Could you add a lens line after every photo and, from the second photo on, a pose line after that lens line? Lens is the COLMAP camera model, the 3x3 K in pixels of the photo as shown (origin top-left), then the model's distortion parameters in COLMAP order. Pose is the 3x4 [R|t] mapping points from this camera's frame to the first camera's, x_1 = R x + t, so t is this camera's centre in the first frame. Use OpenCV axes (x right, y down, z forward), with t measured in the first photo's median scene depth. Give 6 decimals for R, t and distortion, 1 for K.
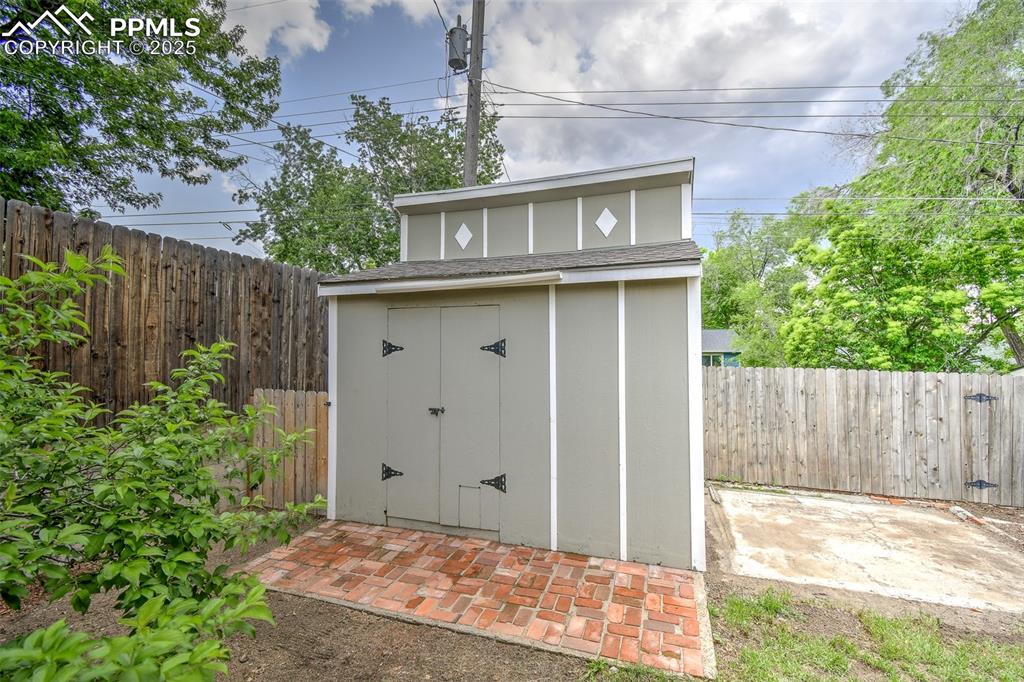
lens RADIAL K [[449.2, 0, 512.0], [0, 449.2, 341.0], [0, 0, 1]] dist [0.035793, -0.028018]
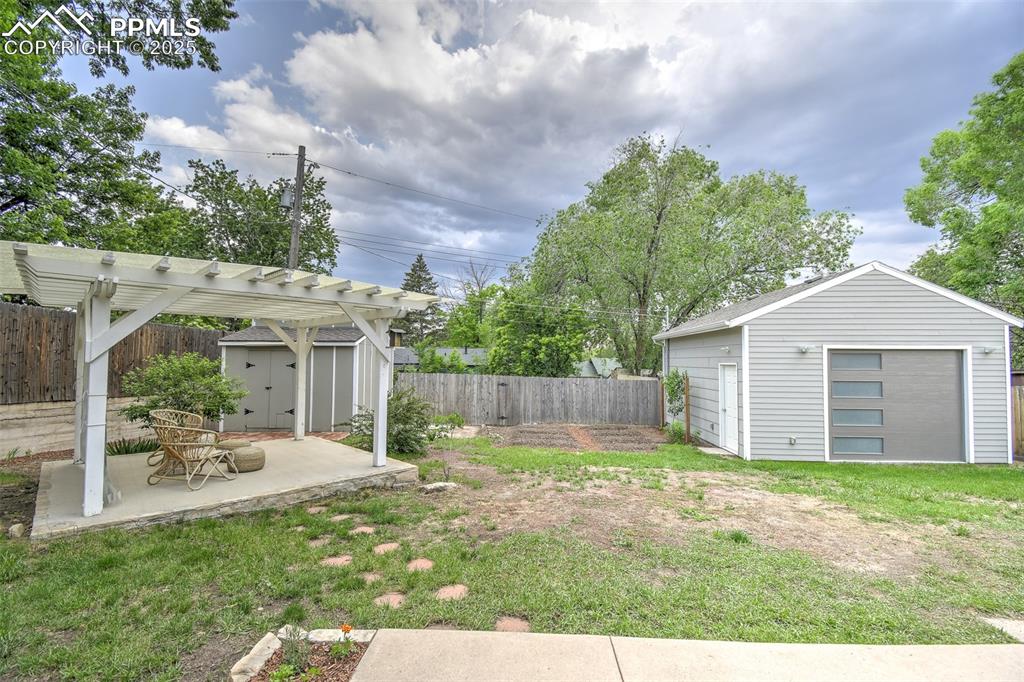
lens RADIAL K [[449.2, 0, 512.0], [0, 449.2, 341.0], [0, 0, 1]] dist [0.035793, -0.028018]
pose [[0.943308, 0.024012, 0.331049, 0.216452], [-0.017377, 0.999585, -0.022989, -0.066747], [-0.331464, 0.015933, 0.943333, -1.453326]]
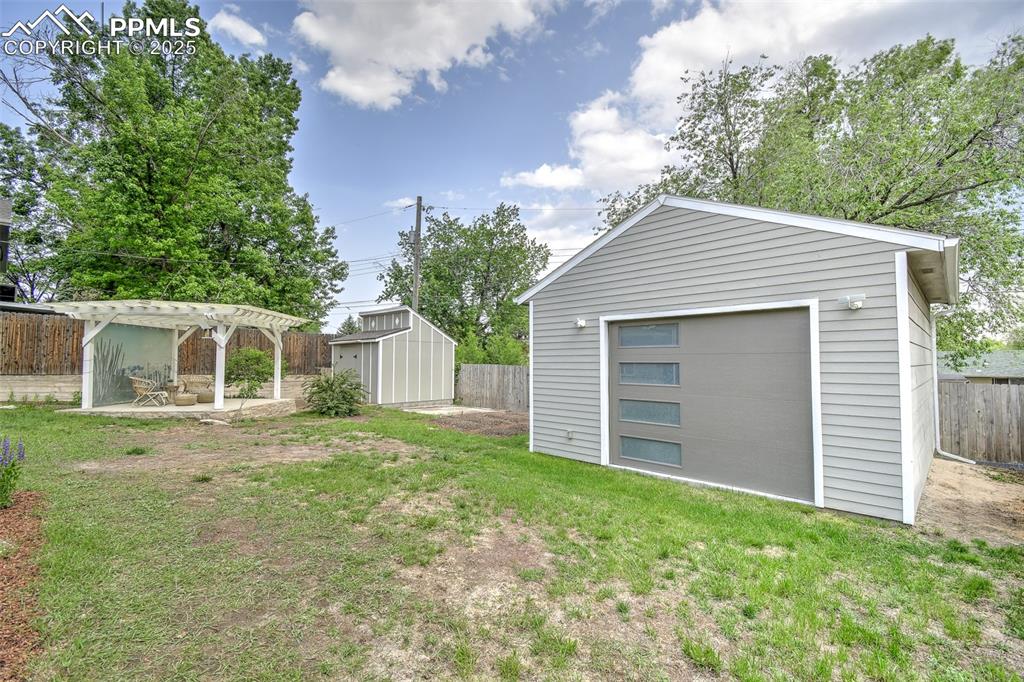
lens RADIAL K [[476.0, 0, 512.0], [0, 476.0, 341.0], [0, 0, 1]] dist [0.022864, -0.000034]
pose [[0.905651, -0.011538, -0.423867, 2.117311], [0.001253, 0.999698, -0.024536, -0.008796], [0.424022, 0.021690, 0.905392, -1.612732]]
